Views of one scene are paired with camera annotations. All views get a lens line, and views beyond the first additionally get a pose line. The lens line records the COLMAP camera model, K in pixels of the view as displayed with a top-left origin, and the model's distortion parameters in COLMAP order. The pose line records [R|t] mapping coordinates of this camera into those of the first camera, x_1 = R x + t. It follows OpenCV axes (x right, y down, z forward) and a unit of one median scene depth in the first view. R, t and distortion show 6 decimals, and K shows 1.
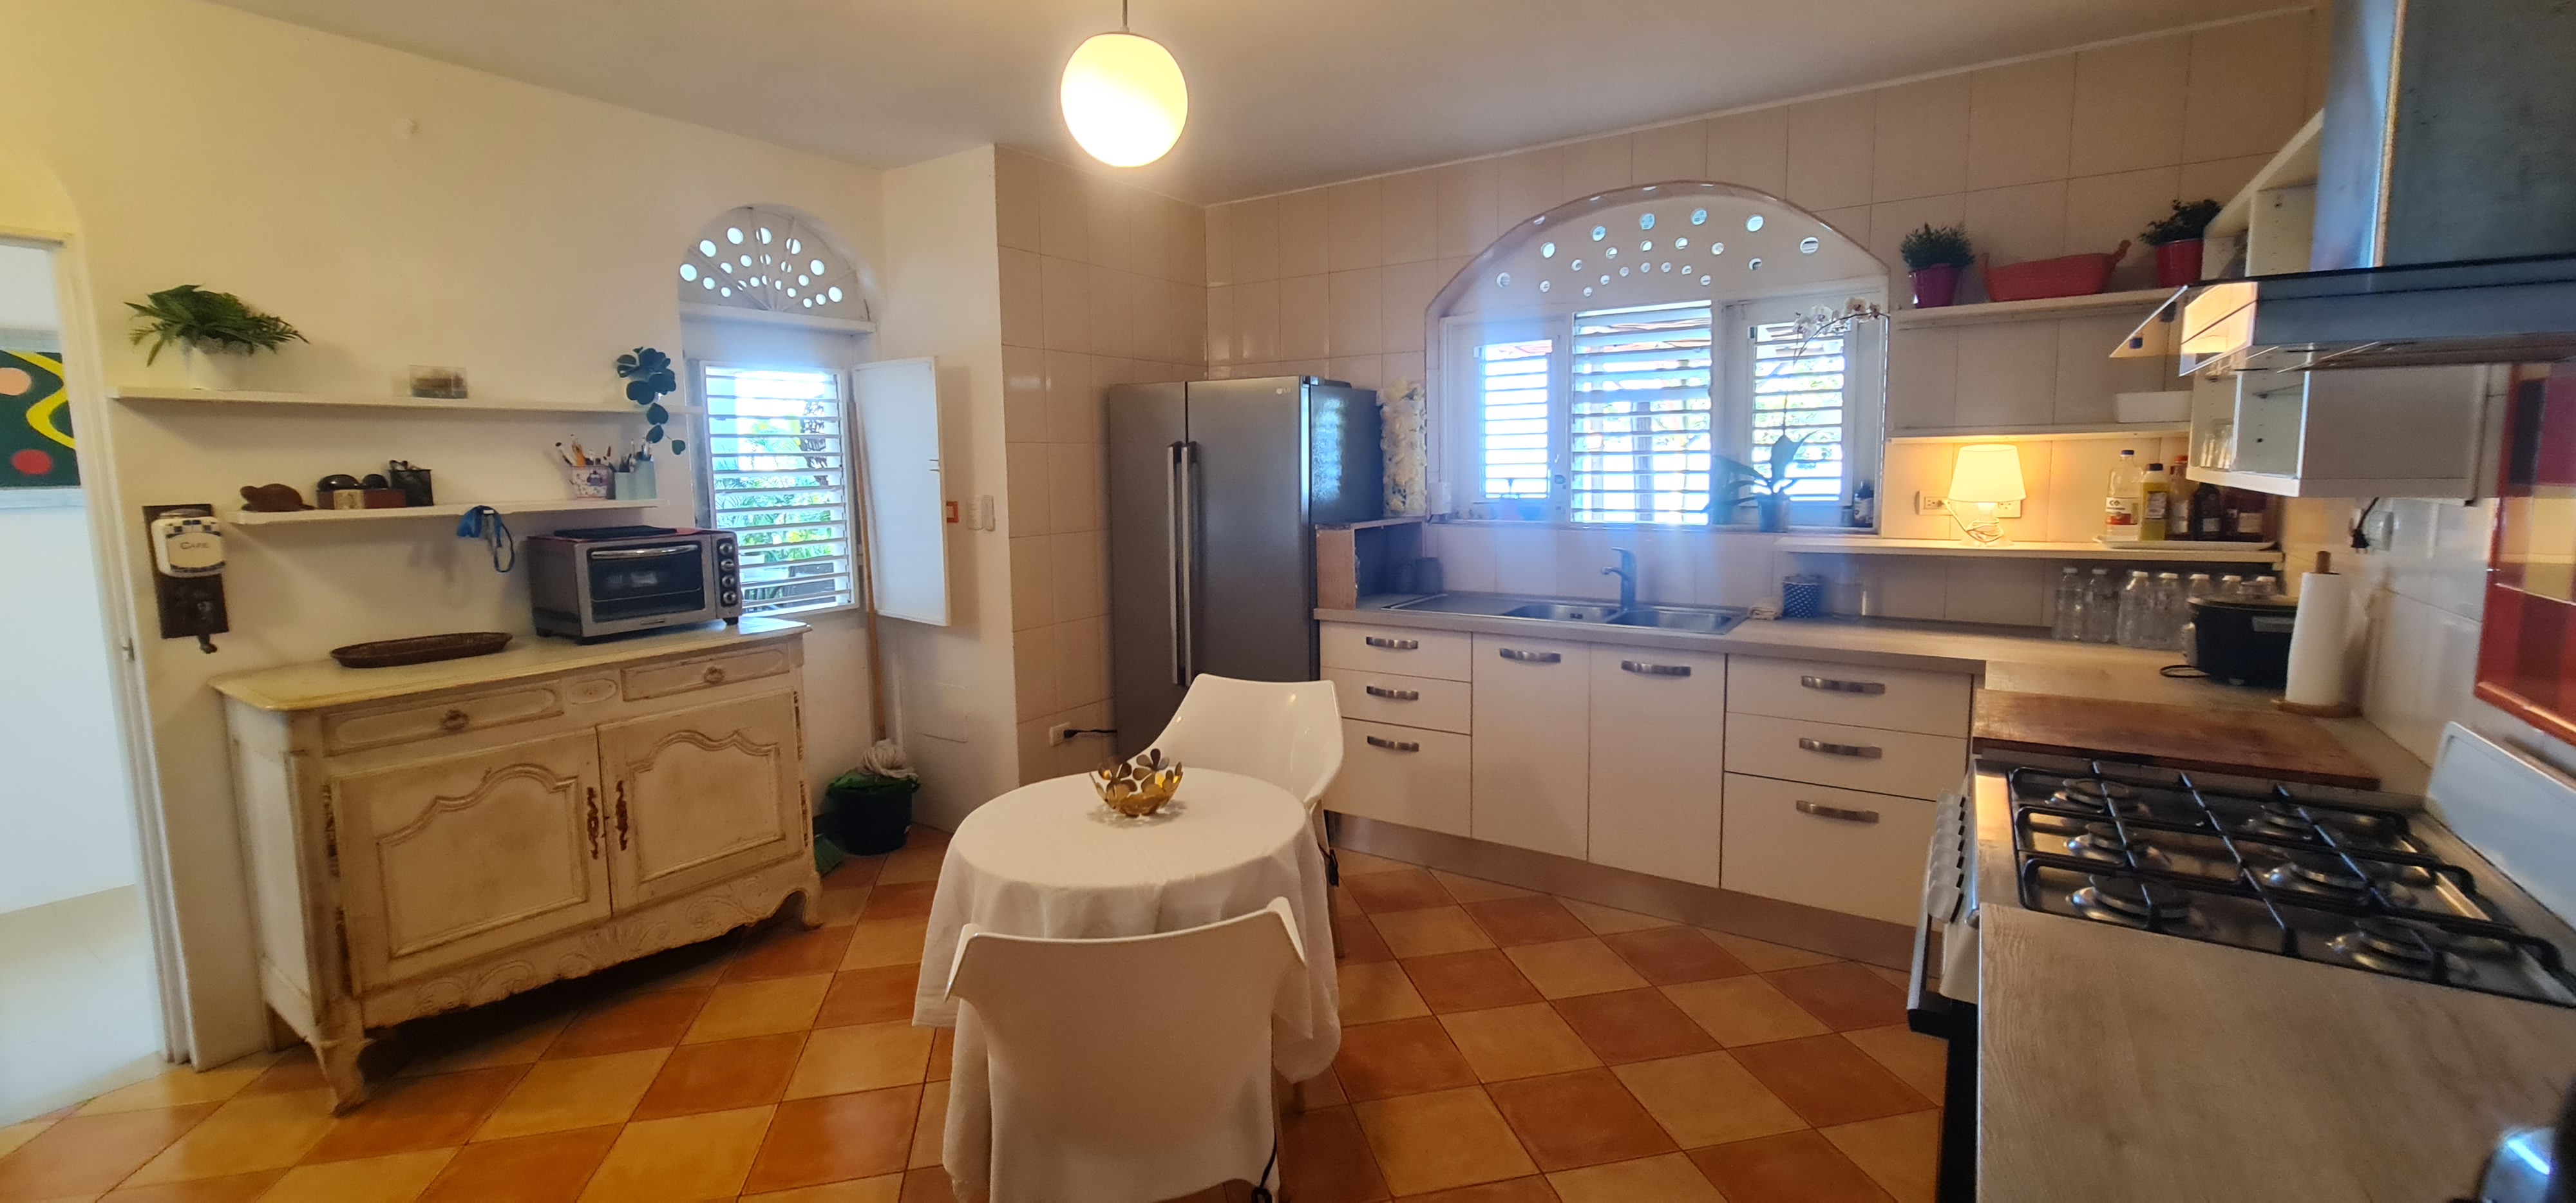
lens RADIAL K [[1050.5, 0, 1293.7], [0, 1050.5, 569.6], [0, 0, 1]] dist [-0.001018, 0.001022]
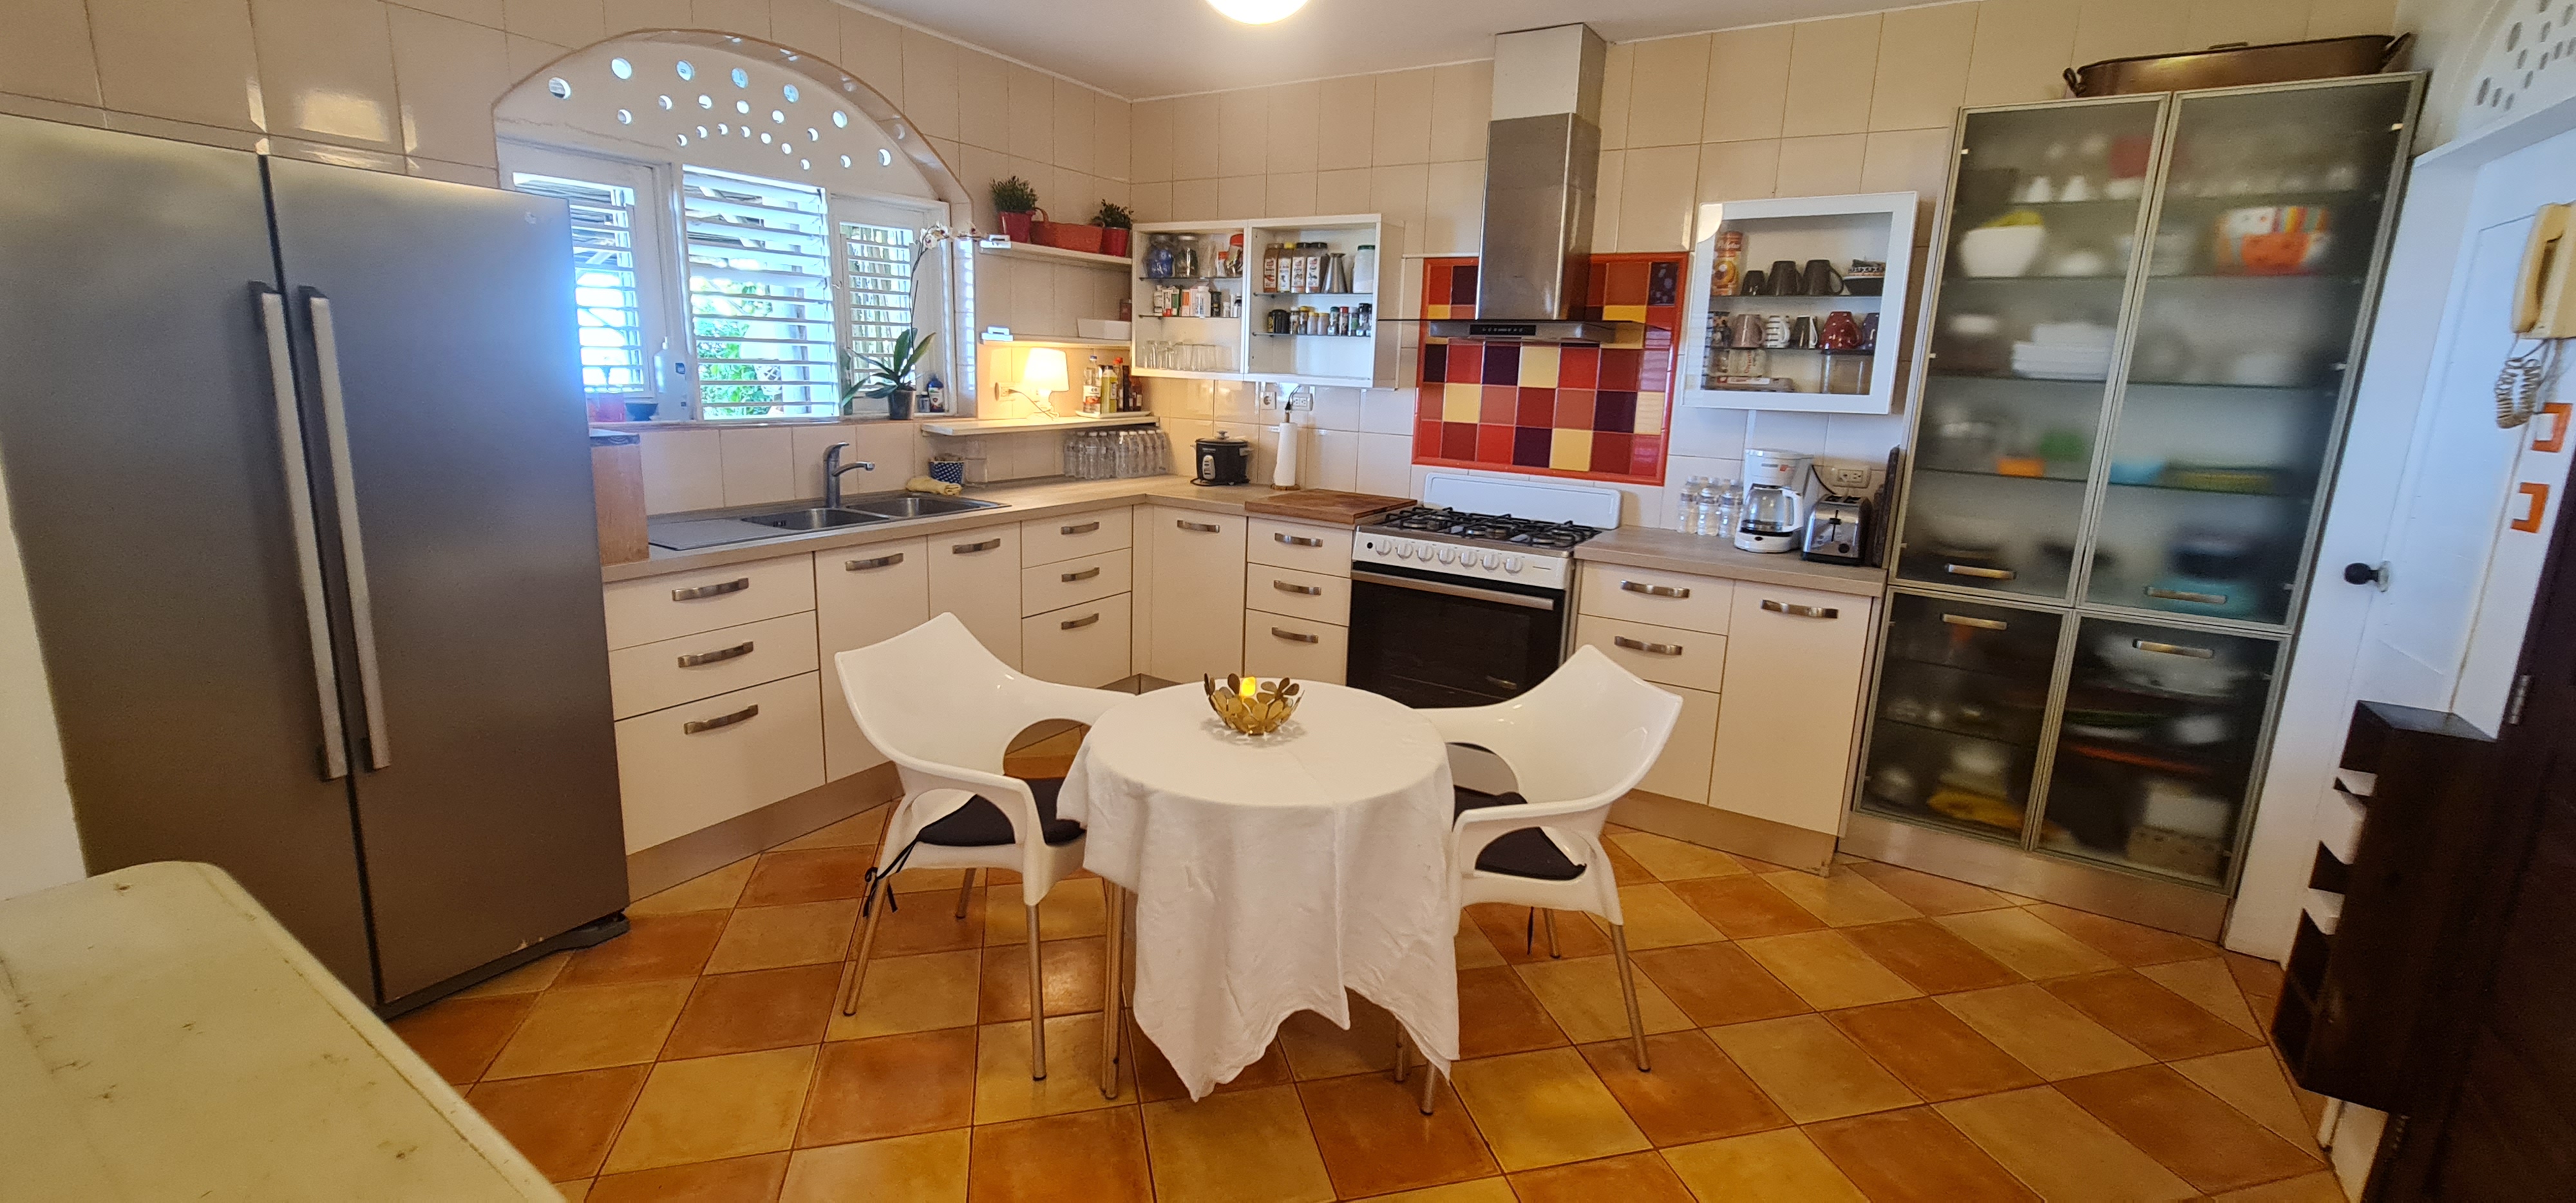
lens RADIAL K [[1050.5, 0, 1293.7], [0, 1050.5, 569.6], [0, 0, 1]] dist [-0.001018, 0.001022]
pose [[-0.032466, -0.183181, 0.982543, -0.656917], [0.067714, 0.980399, 0.185019, -0.055346], [-0.997176, 0.072539, -0.019426, 0.593238]]
